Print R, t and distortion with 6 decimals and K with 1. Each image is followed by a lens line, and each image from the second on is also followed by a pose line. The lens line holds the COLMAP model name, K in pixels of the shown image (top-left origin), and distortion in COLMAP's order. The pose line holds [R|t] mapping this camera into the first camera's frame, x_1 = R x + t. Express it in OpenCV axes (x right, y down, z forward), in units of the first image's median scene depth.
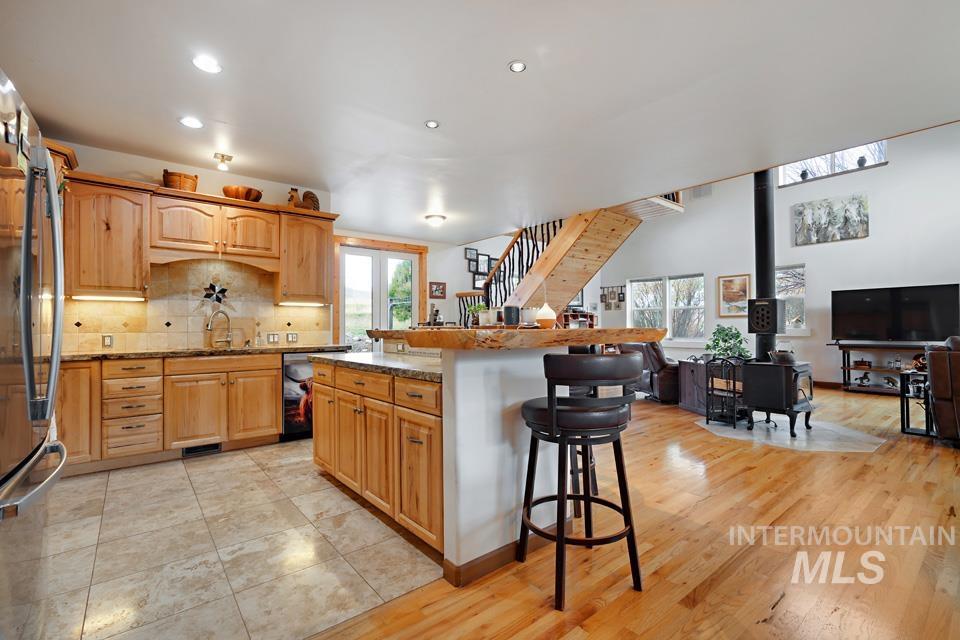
lens RADIAL K [[433.4, 0, 483.0], [0, 433.4, 321.0], [0, 0, 1]] dist [-0.013206, 0.012135]
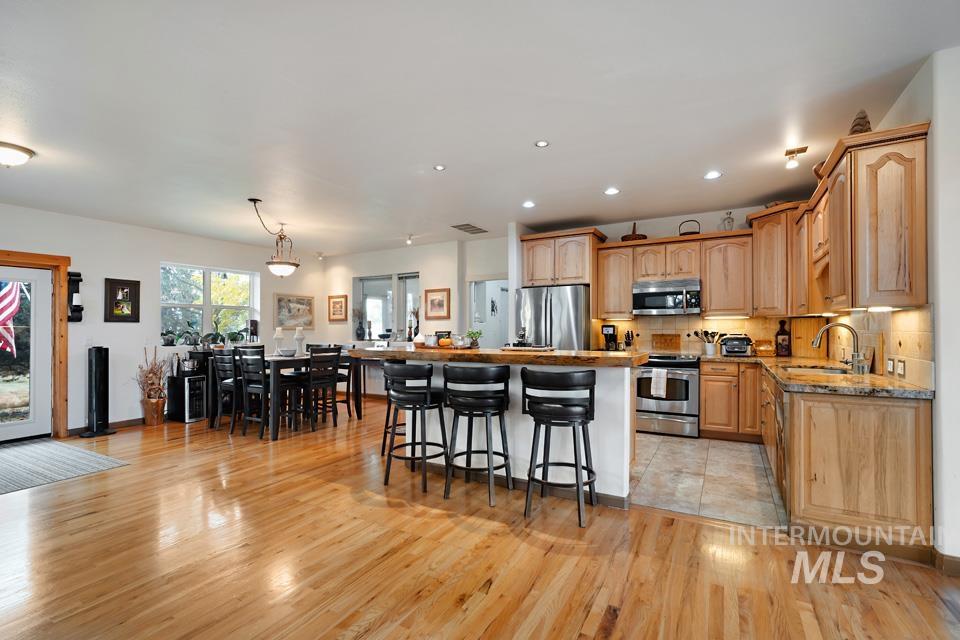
lens RADIAL K [[433.4, 0, 482.4], [0, 433.4, 327.3], [0, 0, 1]] dist [-0.013206, 0.012135]
pose [[-0.934077, 0.011501, -0.356887, 0.277521], [0.016920, 0.999784, -0.012067, -0.017863], [0.356671, -0.017310, -0.934070, 1.422730]]
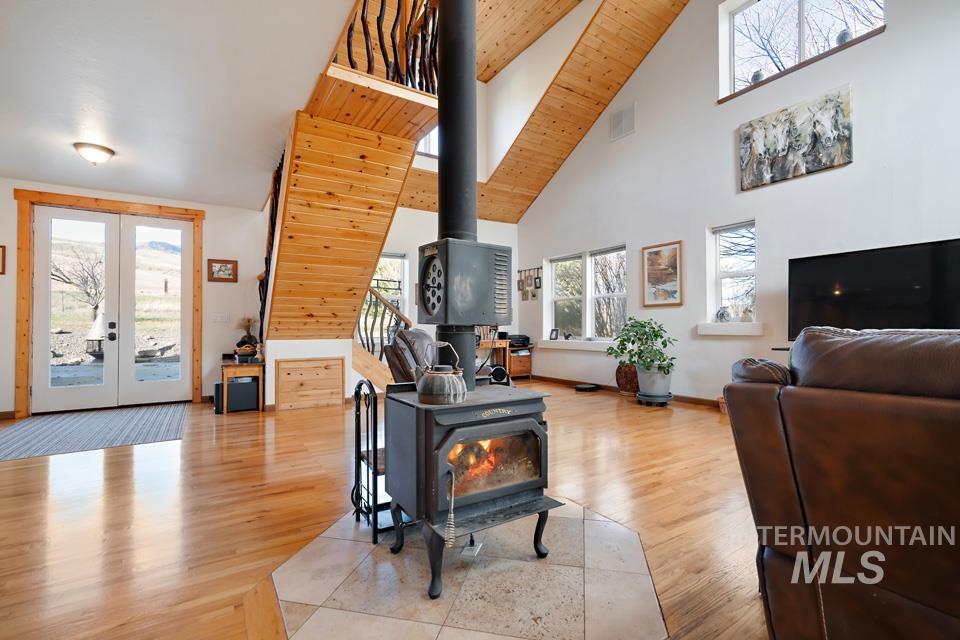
lens RADIAL K [[433.4, 0, 482.7], [0, 433.4, 320.6], [0, 0, 1]] dist [-0.013206, 0.012135]
pose [[0.993477, -0.000849, -0.114031, 0.763602], [0.000798, 1.000000, -0.000488, 0.025958], [0.114032, 0.000394, 0.993477, 0.602444]]
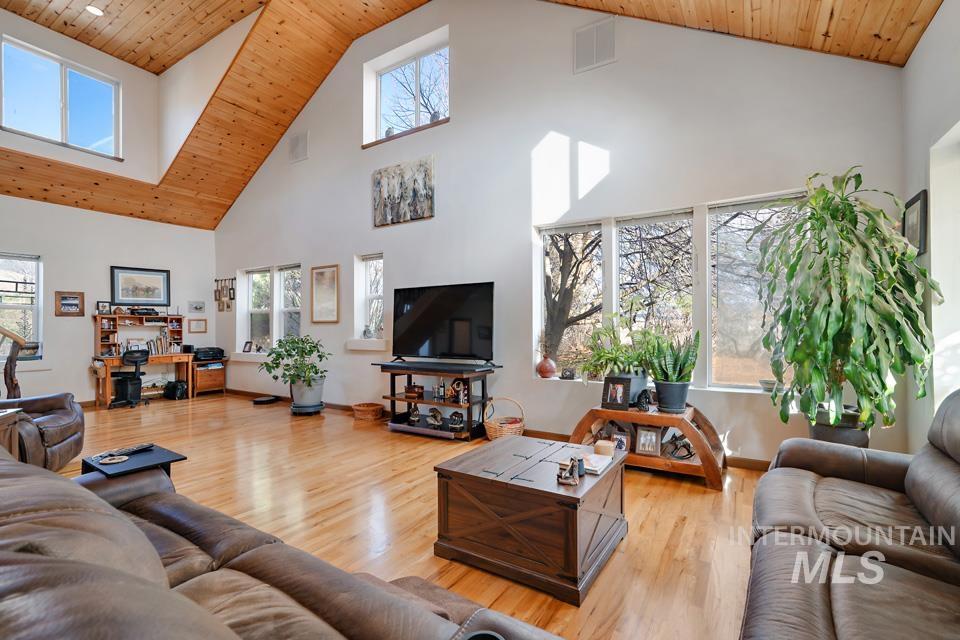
lens RADIAL K [[433.4, 0, 480.9], [0, 433.4, 324.9], [0, 0, 1]] dist [-0.013206, 0.012135]
pose [[0.949289, 0.003648, 0.314385, 1.203545], [-0.005627, 0.999970, 0.005388, -0.022607], [-0.314356, -0.006883, 0.949280, 0.434962]]
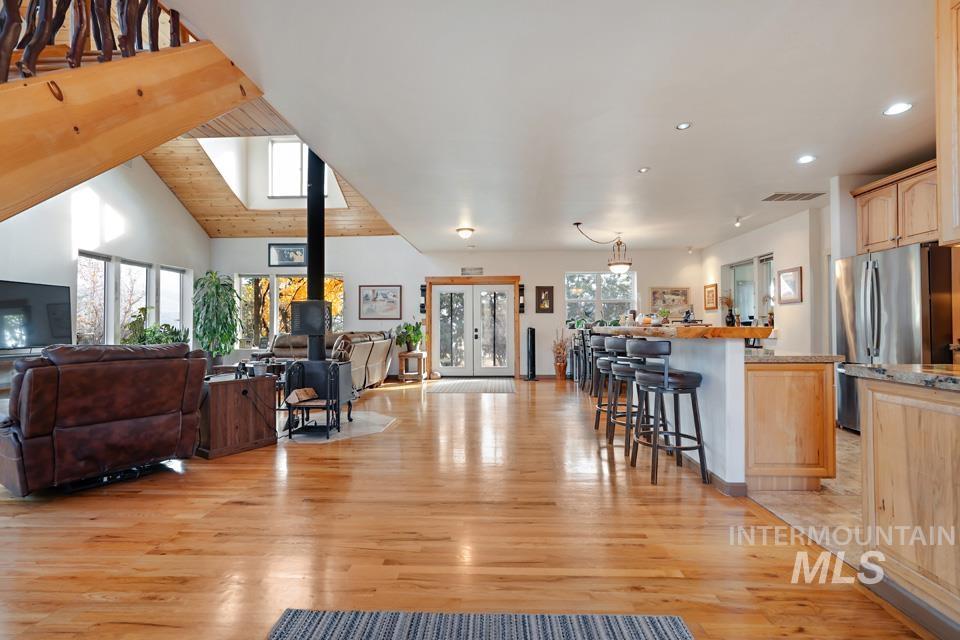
lens RADIAL K [[433.4, 0, 480.8], [0, 433.4, 318.4], [0, 0, 1]] dist [-0.013206, 0.012135]
pose [[-0.744803, 0.020251, 0.666977, -0.333300], [-0.002299, 0.999456, -0.032914, 0.028217], [-0.667280, -0.026048, -0.744351, 1.577588]]
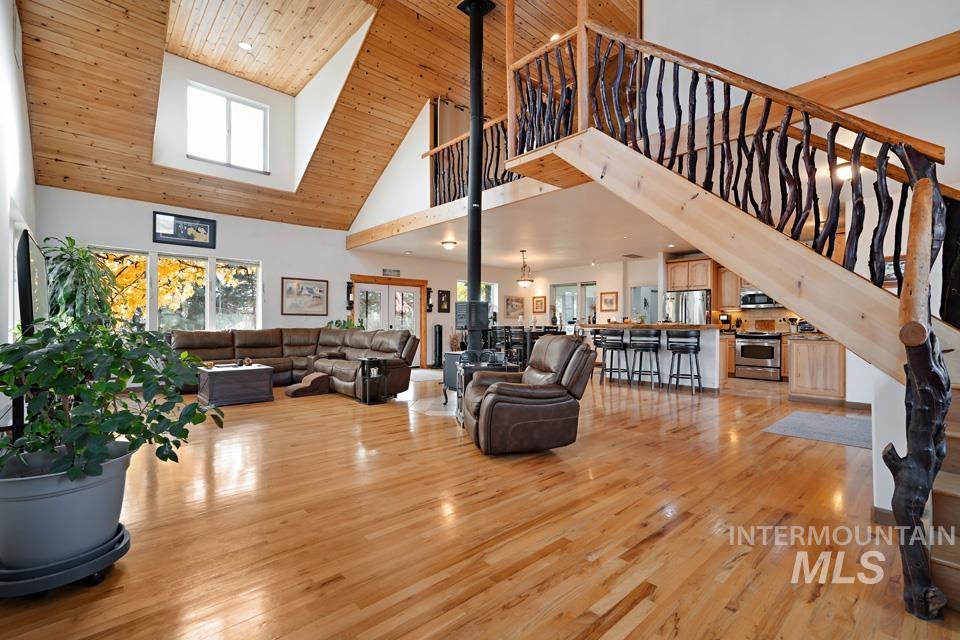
lens RADIAL K [[433.4, 0, 483.0], [0, 433.4, 323.1], [0, 0, 1]] dist [-0.013206, 0.012135]
pose [[-0.998403, 0.003508, -0.056391, 0.739858], [0.004381, 0.999872, -0.015376, 0.034384], [0.056330, -0.015598, -0.998290, 2.352927]]
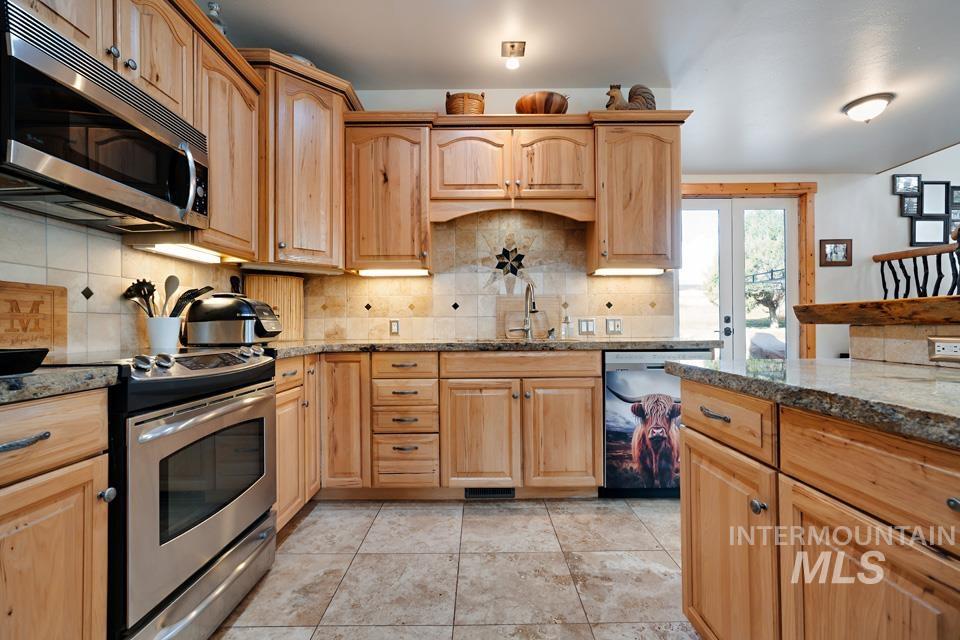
lens RADIAL K [[433.4, 0, 481.1], [0, 433.4, 322.0], [0, 0, 1]] dist [-0.013206, 0.012135]
pose [[0.778016, -0.003416, -0.628236, -0.205956], [0.012205, 0.999879, 0.009679, 0.025701], [0.628126, -0.015198, 0.777963, 0.406881]]
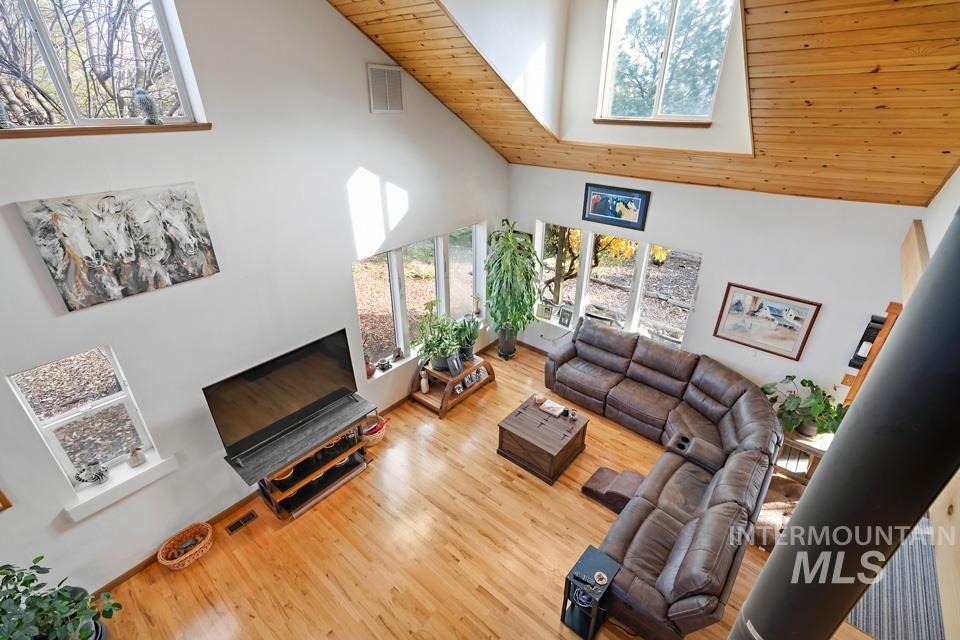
lens RADIAL K [[433.4, 0, 479.9], [0, 433.4, 317.2], [0, 0, 1]] dist [-0.013206, 0.012135]
pose [[-0.181727, -0.446793, 0.875986, 0.568609], [-0.016121, 0.892053, 0.451643, -0.637192], [-0.983217, 0.067954, -0.169313, 1.274569]]
